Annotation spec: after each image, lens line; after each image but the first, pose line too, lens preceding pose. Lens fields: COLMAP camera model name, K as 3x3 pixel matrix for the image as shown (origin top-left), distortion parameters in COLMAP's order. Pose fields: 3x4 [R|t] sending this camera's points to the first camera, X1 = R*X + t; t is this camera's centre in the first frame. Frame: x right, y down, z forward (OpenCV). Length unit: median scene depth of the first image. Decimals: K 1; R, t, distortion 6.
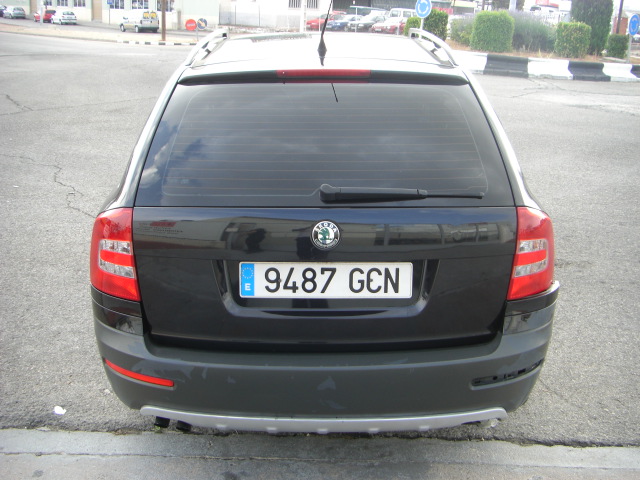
lens RADIAL K [[726.1, 0, 320.0], [0, 726.1, 240.0], [0, 0, 1]] dist [-0.219762, 0.251592]
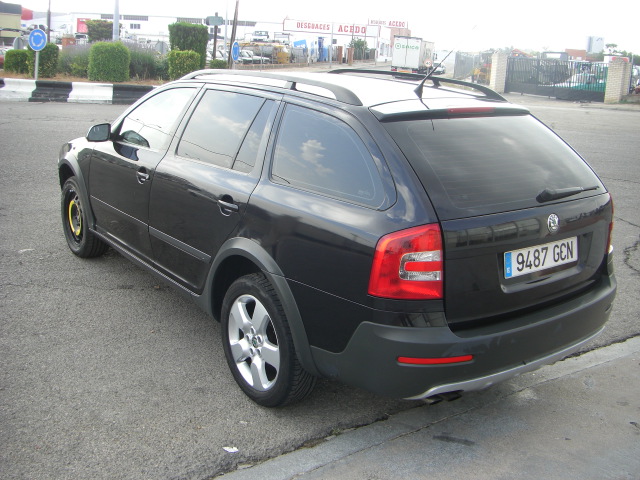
lens RADIAL K [[726.1, 0, 320.0], [0, 726.1, 240.0], [0, 0, 1]] dist [-0.219762, 0.251592]
pose [[0.807526, -0.137248, 0.573642, -1.139214], [0.157885, 0.987359, 0.013975, -0.064909], [-0.568308, 0.079284, 0.818987, 0.103168]]
